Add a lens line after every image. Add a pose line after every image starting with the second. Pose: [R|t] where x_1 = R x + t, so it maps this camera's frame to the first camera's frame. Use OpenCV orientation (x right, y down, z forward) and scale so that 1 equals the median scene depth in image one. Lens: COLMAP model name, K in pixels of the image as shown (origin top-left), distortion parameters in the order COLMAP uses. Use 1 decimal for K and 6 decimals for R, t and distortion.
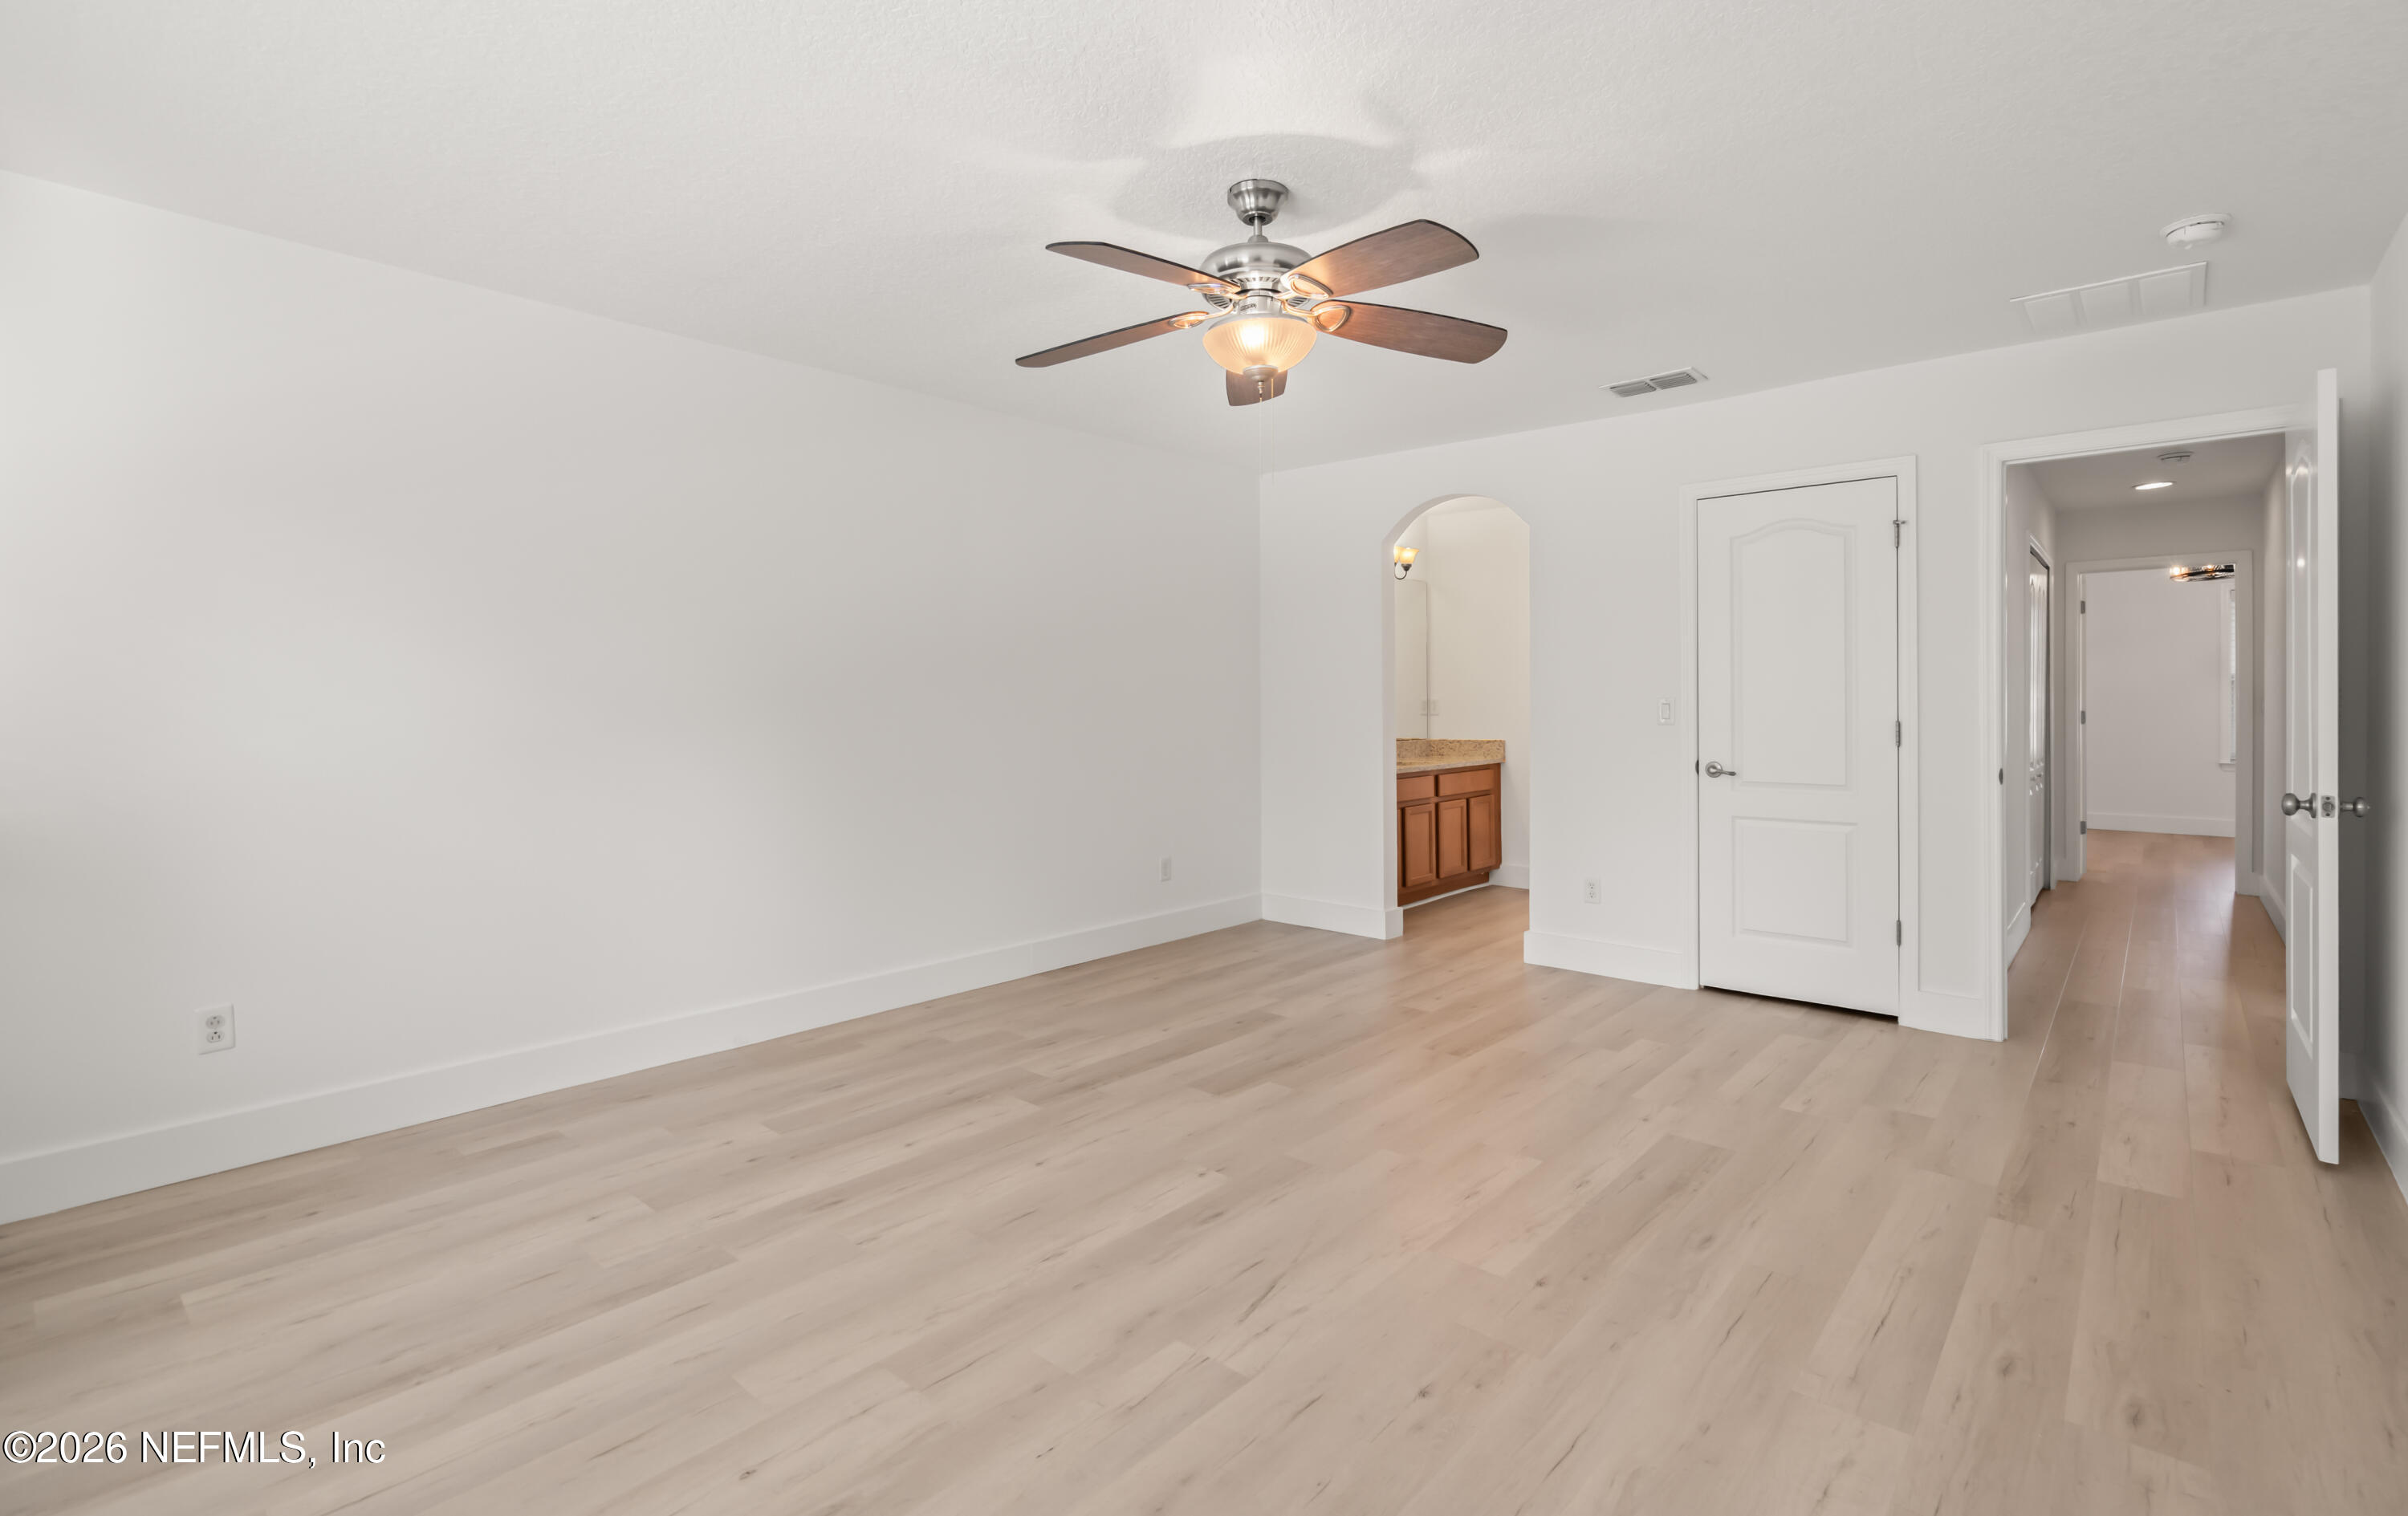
lens RADIAL K [[1088.3, 0, 1204.0], [0, 1088.3, 758.0], [0, 0, 1]] dist [0.000032, -0.000003]
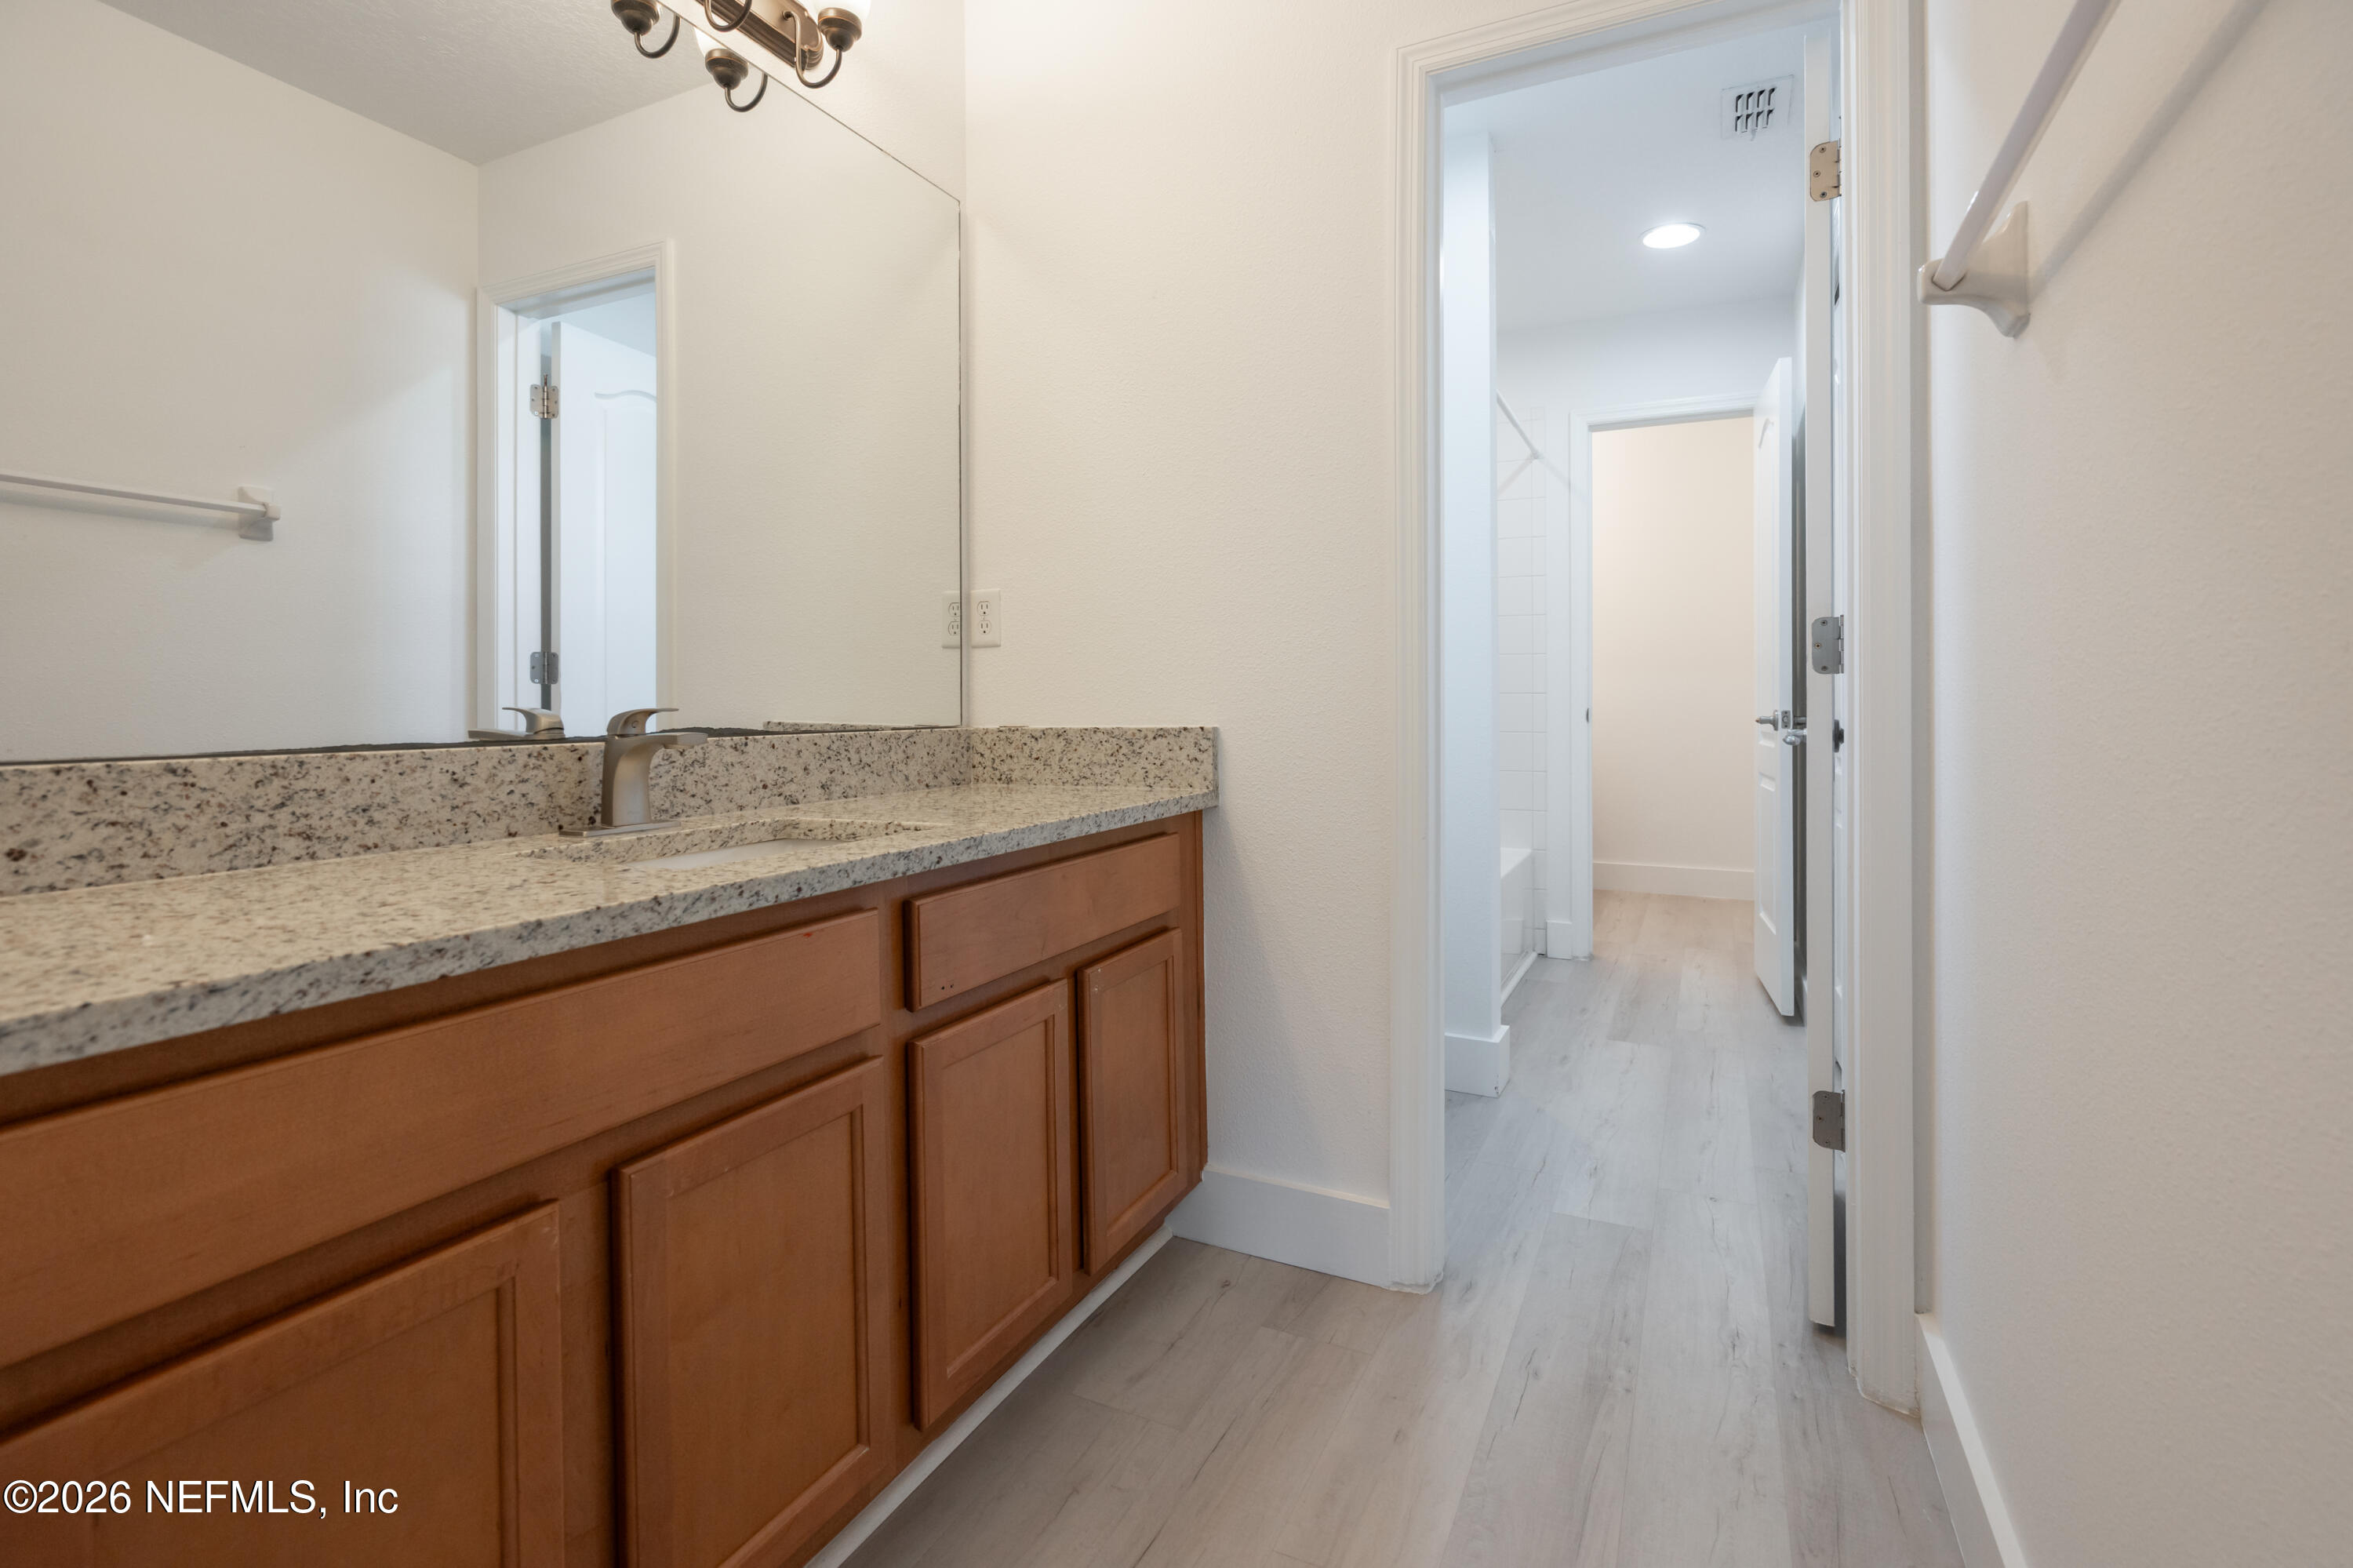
lens RADIAL K [[1066.6, 0, 1176.5], [0, 1066.6, 784.0], [0, 0, 1]] dist [-0.000177, -0.000038]
pose [[0.966629, -0.019419, 0.255442, 0.202280], [0.013538, 0.999602, 0.024762, -0.009032], [-0.255821, -0.020477, 0.966507, 0.759850]]
